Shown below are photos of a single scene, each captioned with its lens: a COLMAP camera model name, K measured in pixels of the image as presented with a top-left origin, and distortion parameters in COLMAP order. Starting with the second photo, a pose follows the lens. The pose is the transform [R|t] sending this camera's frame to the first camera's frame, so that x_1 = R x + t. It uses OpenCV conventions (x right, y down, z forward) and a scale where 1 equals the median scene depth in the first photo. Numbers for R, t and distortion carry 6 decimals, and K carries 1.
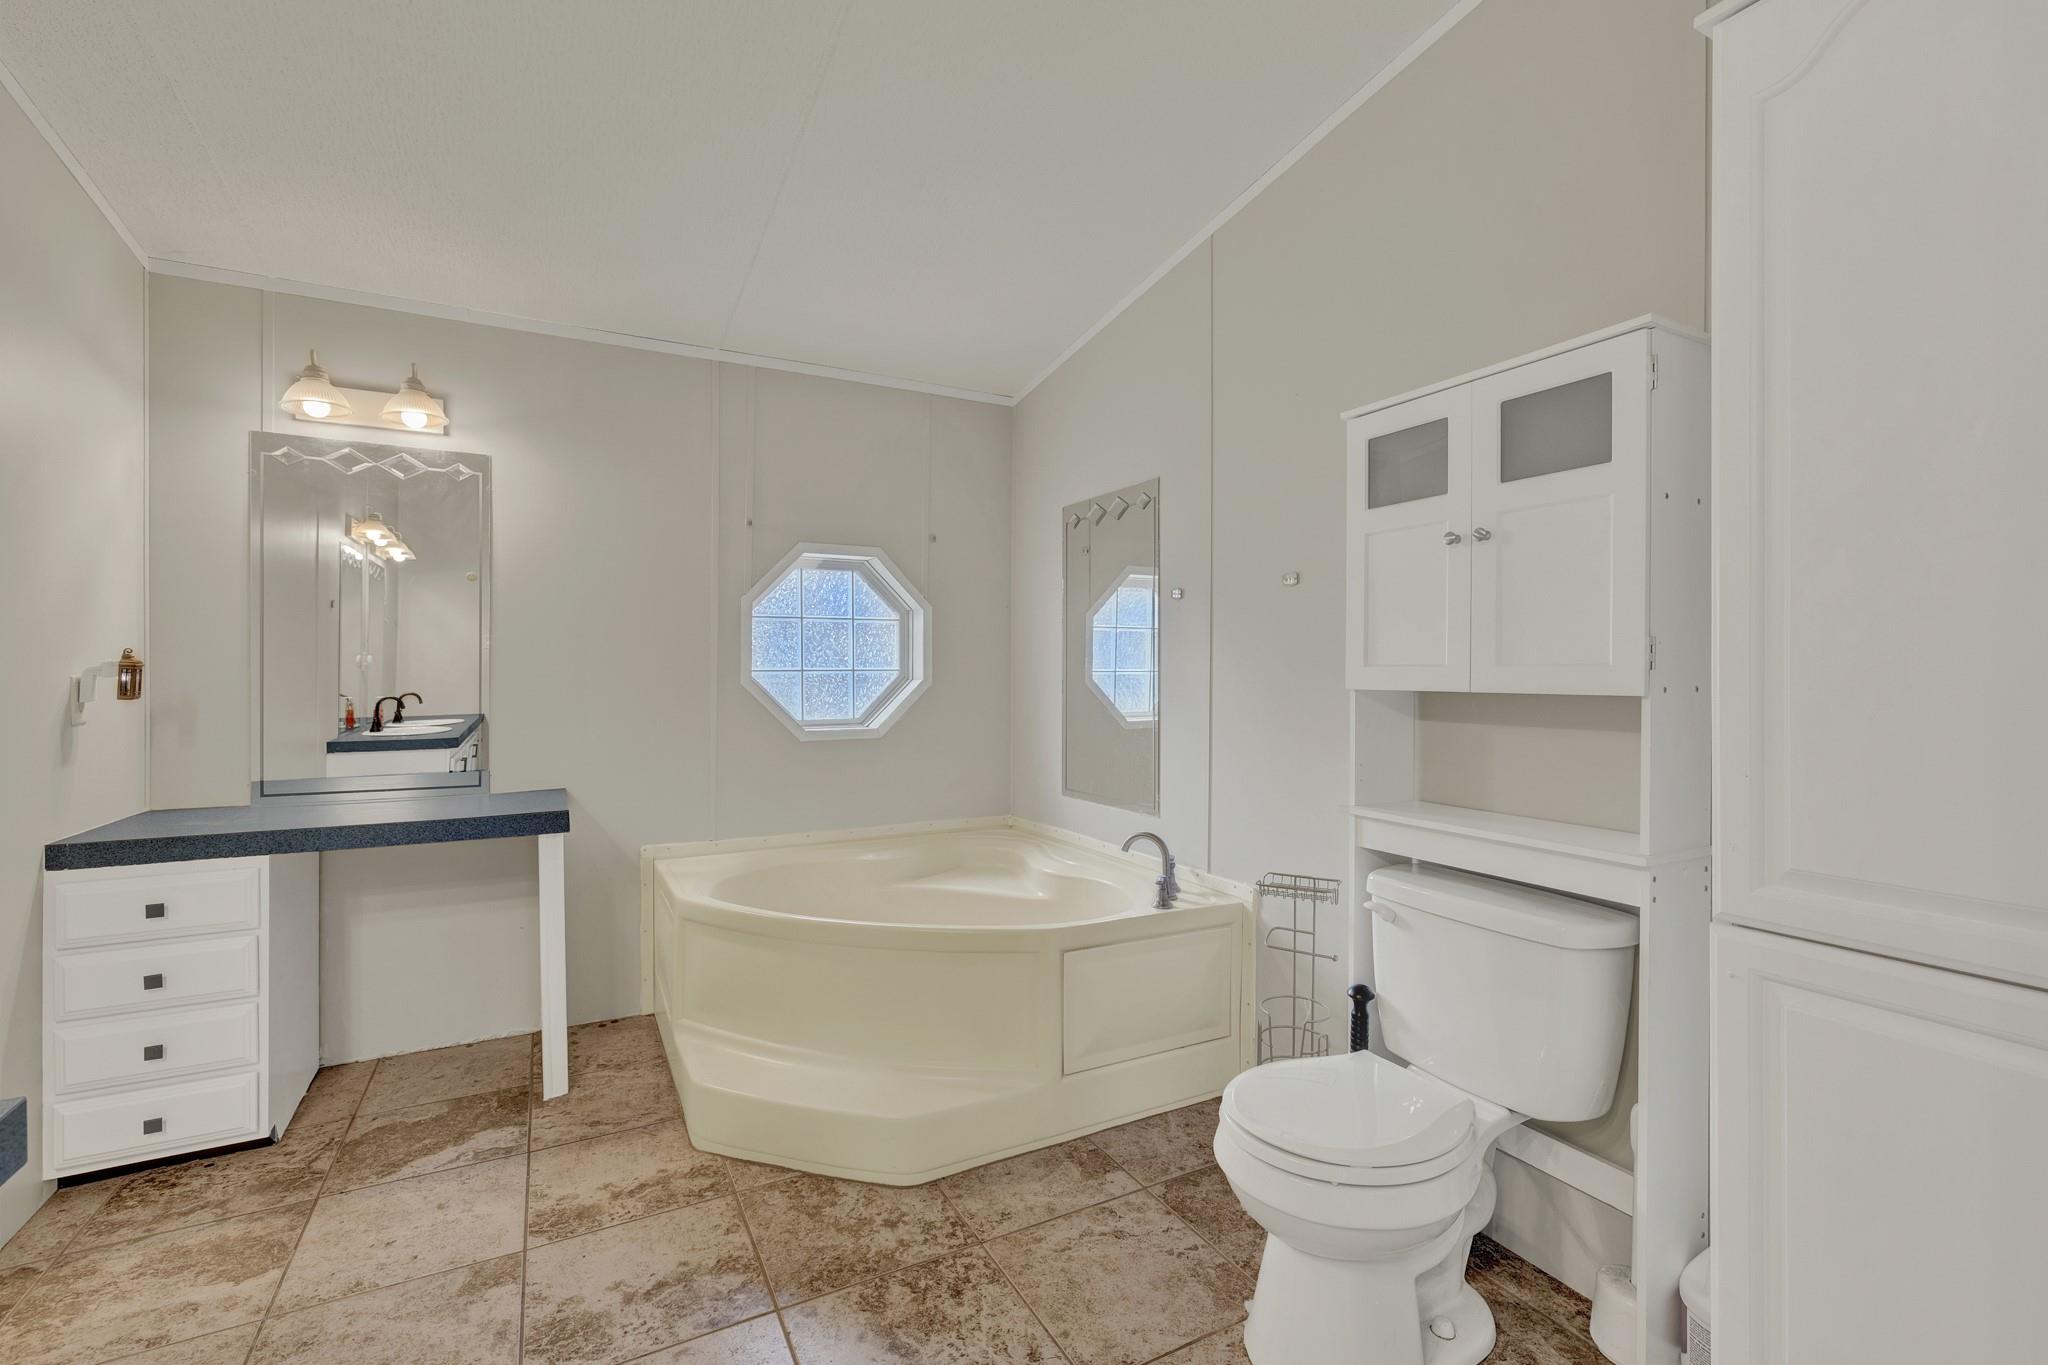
lens RADIAL K [[891.8, 0, 1016.6], [0, 891.8, 677.7], [0, 0, 1]] dist [-0.000424, 0.001413]
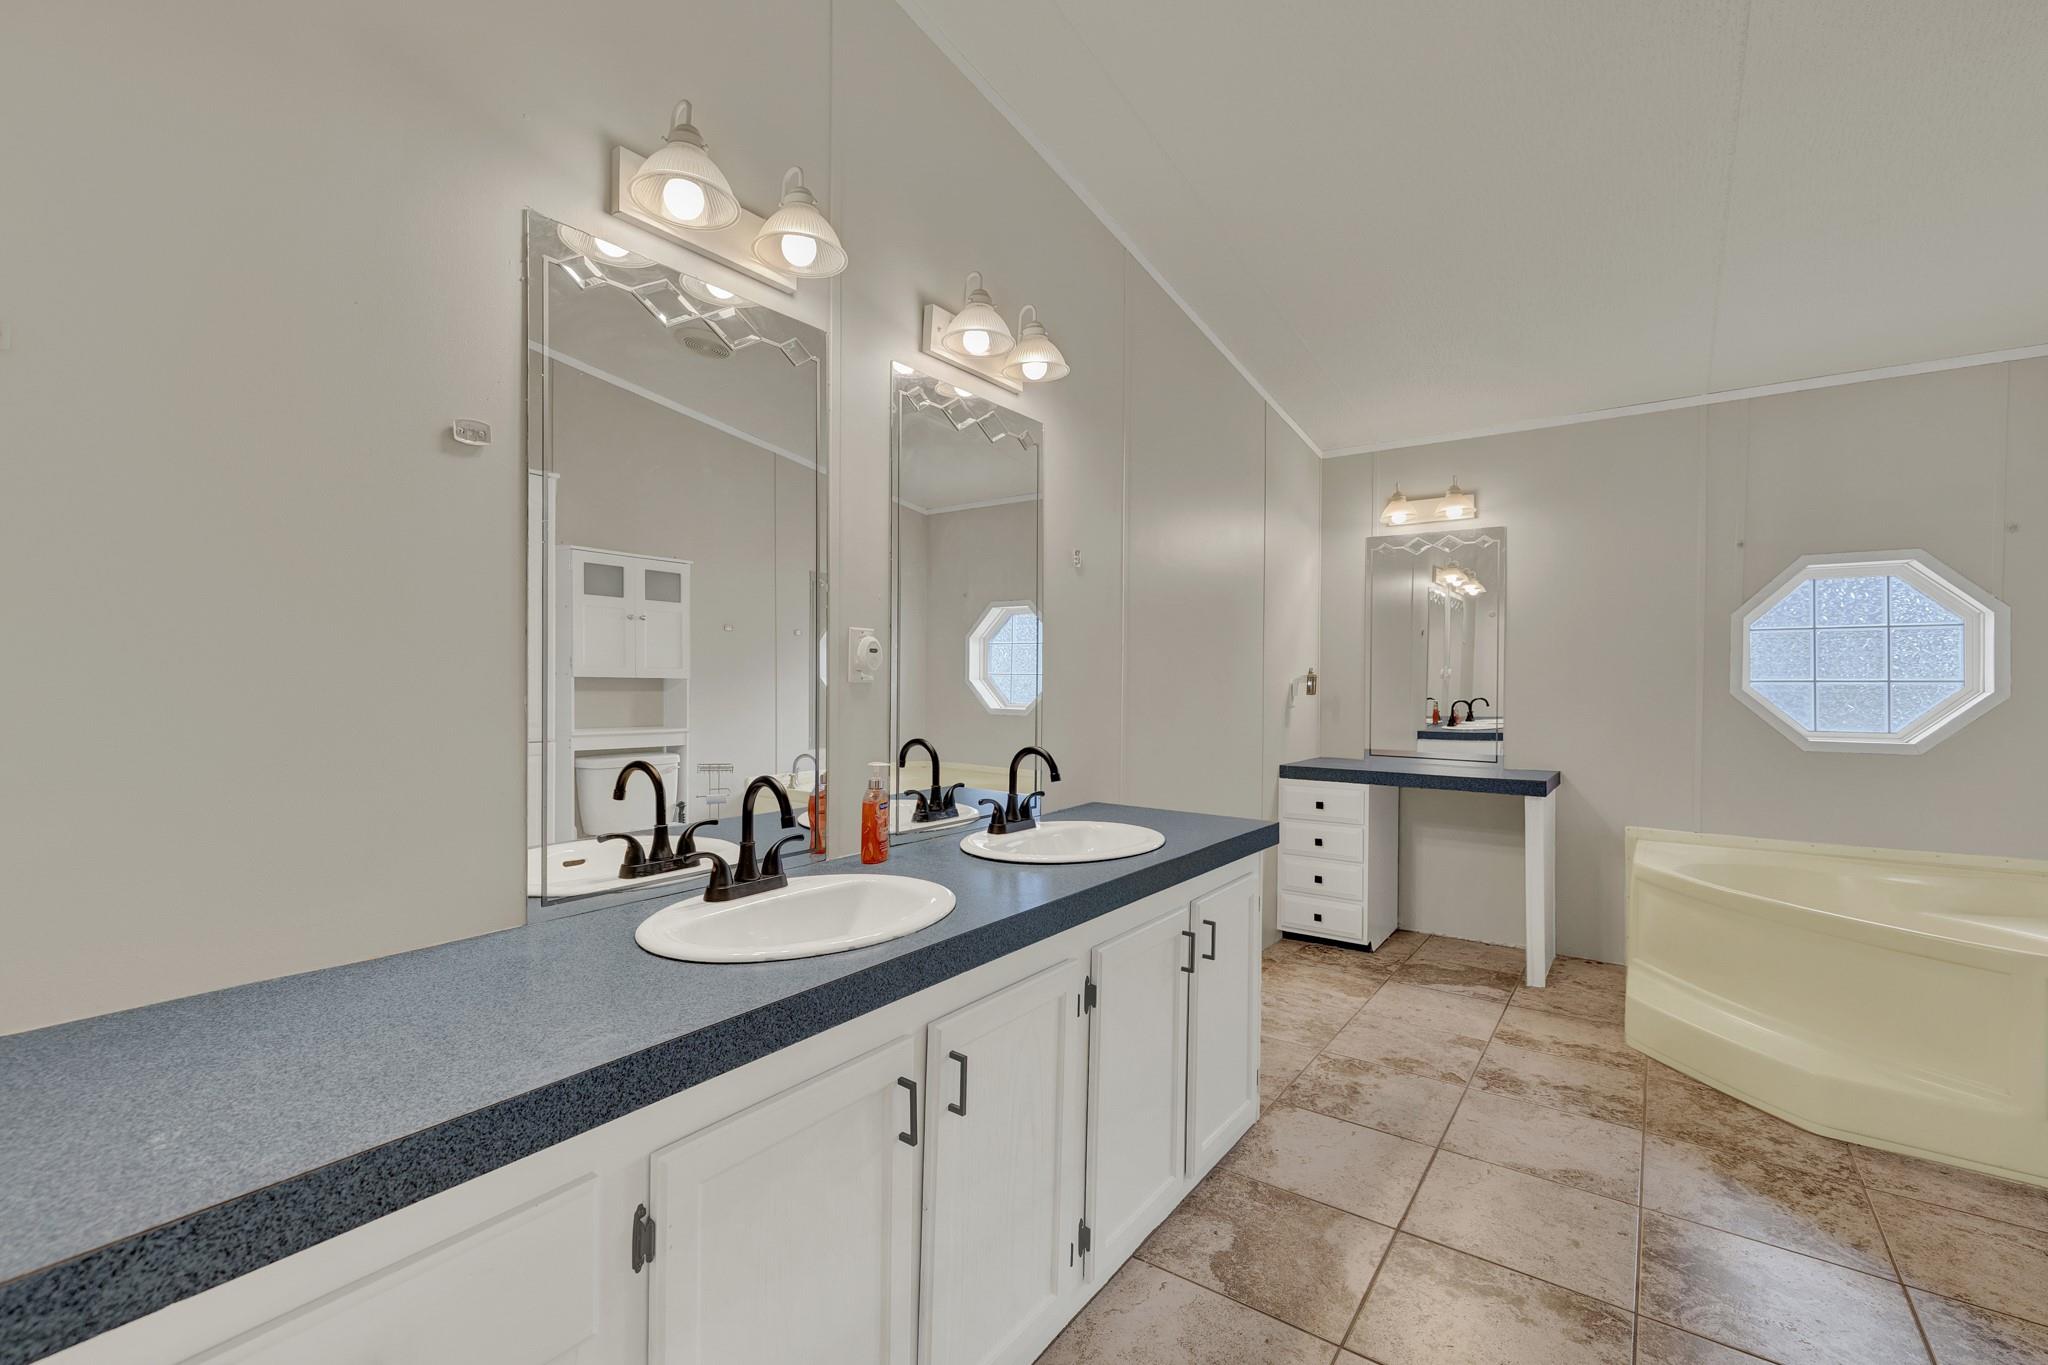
lens RADIAL K [[891.8, 0, 1015.5], [0, 891.8, 682.7], [0, 0, 1]] dist [-0.000424, 0.001413]
pose [[0.445399, 0.004614, -0.895320, 0.388472], [-0.010268, 0.999947, 0.000046, 0.004635], [0.895273, 0.009173, 0.445423, -0.373554]]
